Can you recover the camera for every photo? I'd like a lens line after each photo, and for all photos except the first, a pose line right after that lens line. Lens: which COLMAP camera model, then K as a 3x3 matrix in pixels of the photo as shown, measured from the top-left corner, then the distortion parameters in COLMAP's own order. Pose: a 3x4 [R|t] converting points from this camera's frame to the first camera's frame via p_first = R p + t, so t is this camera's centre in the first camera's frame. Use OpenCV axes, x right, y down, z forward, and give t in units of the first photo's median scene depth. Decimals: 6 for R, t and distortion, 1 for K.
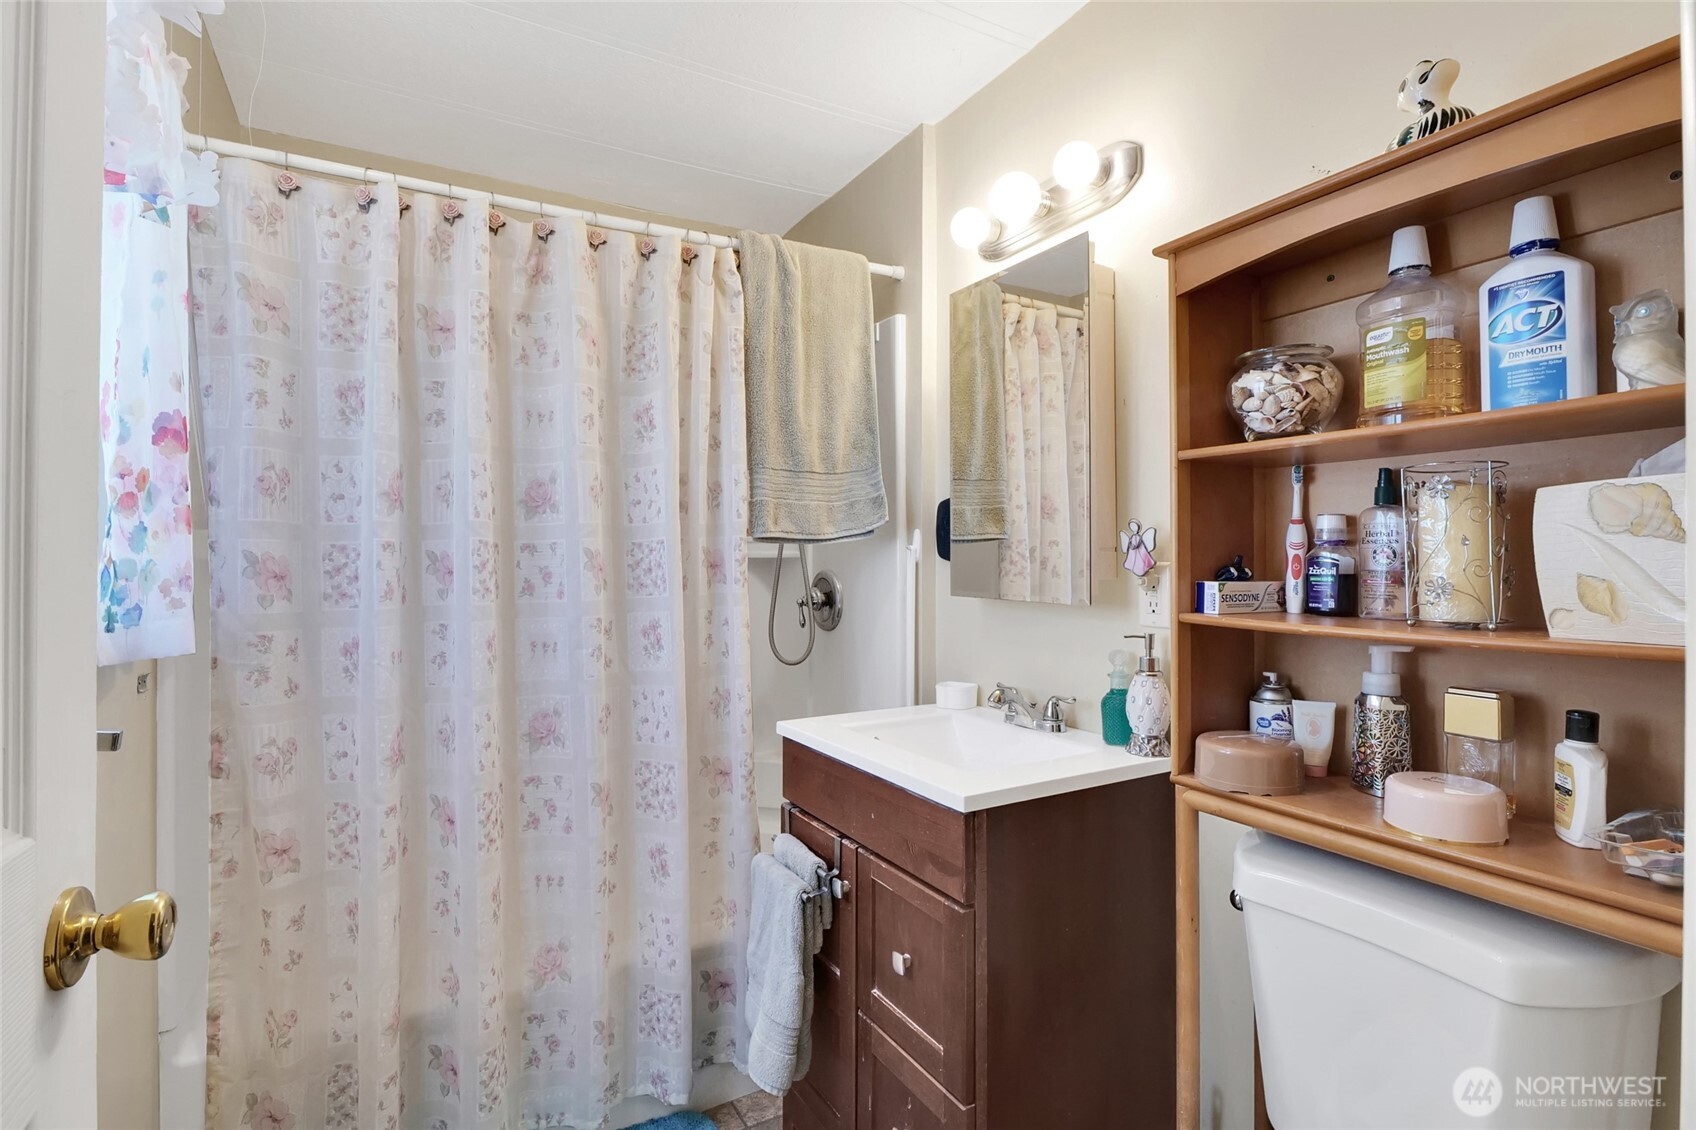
lens RADIAL K [[792.3, 0, 841.2], [0, 792.3, 567.2], [0, 0, 1]] dist [-0.010804, 0.000447]
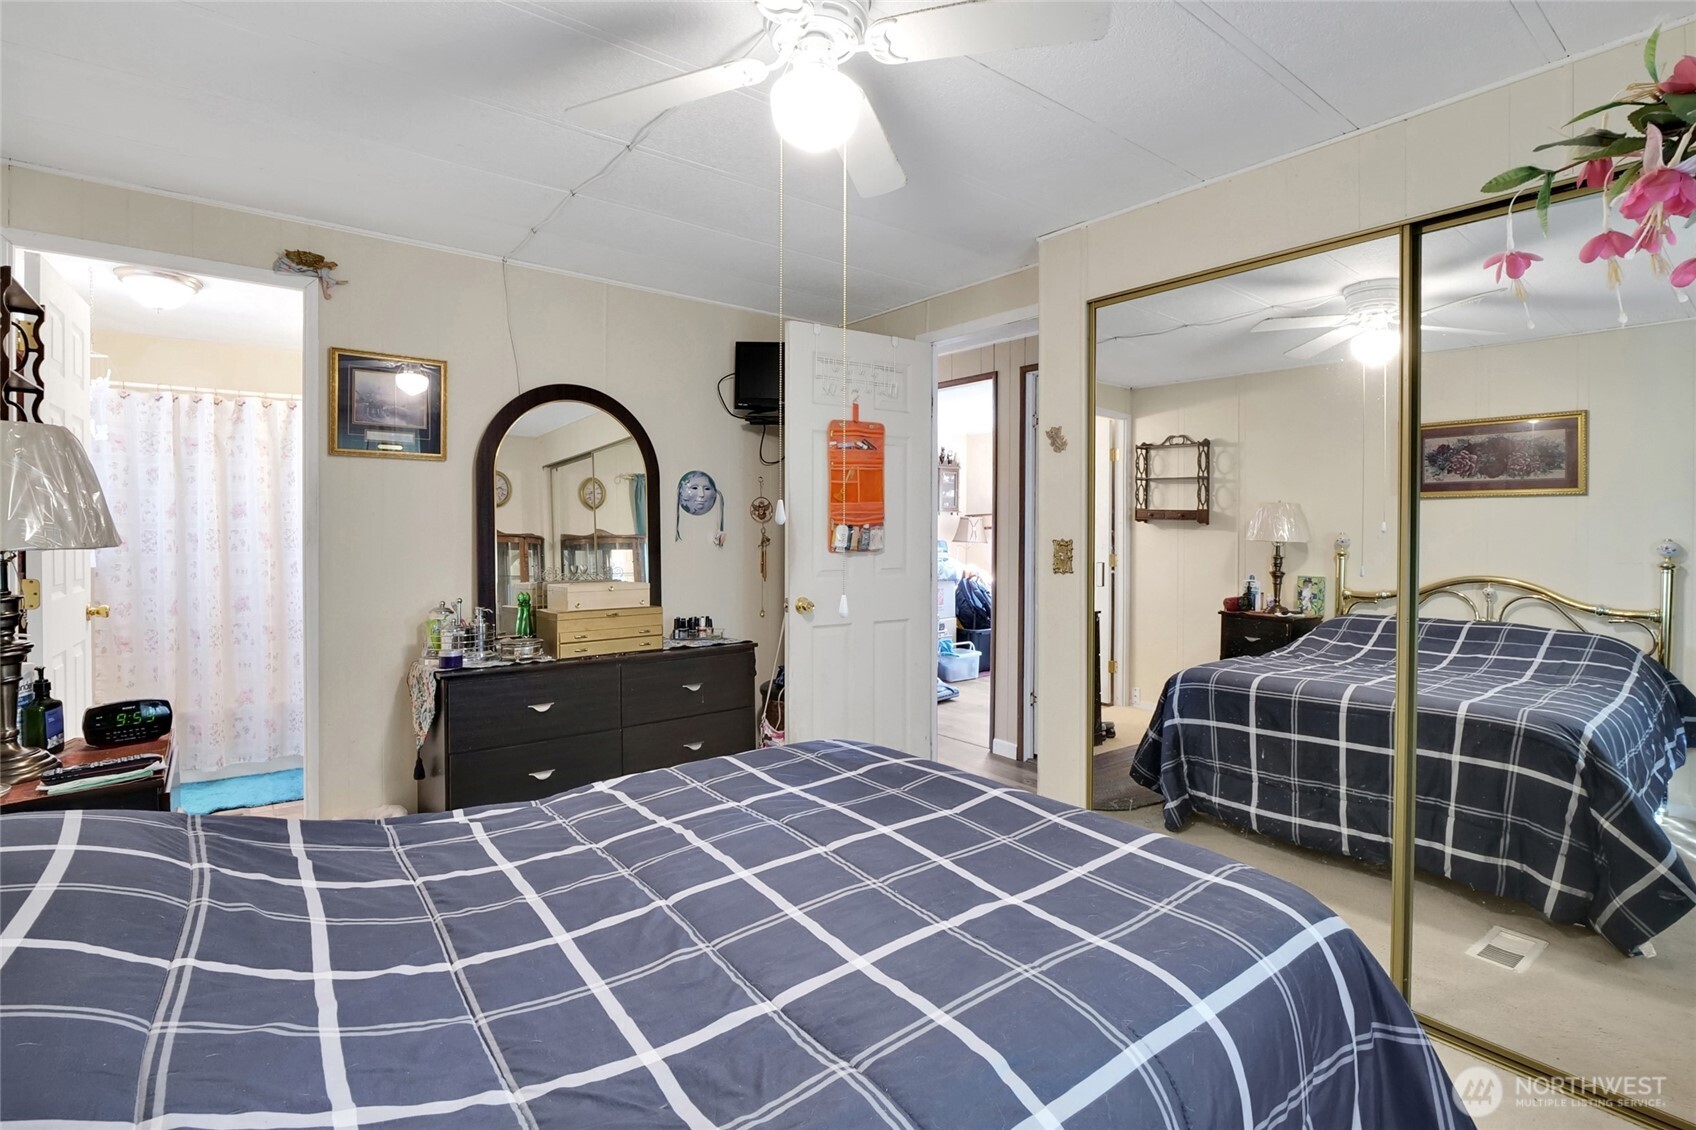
lens RADIAL K [[792.3, 0, 856.7], [0, 792.3, 550.2], [0, 0, 1]] dist [-0.010804, 0.000447]
pose [[0.986542, 0.001474, 0.163502, 1.177395], [-0.004670, 0.999805, 0.019162, -0.022557], [-0.163442, -0.019668, 0.986357, -1.834048]]
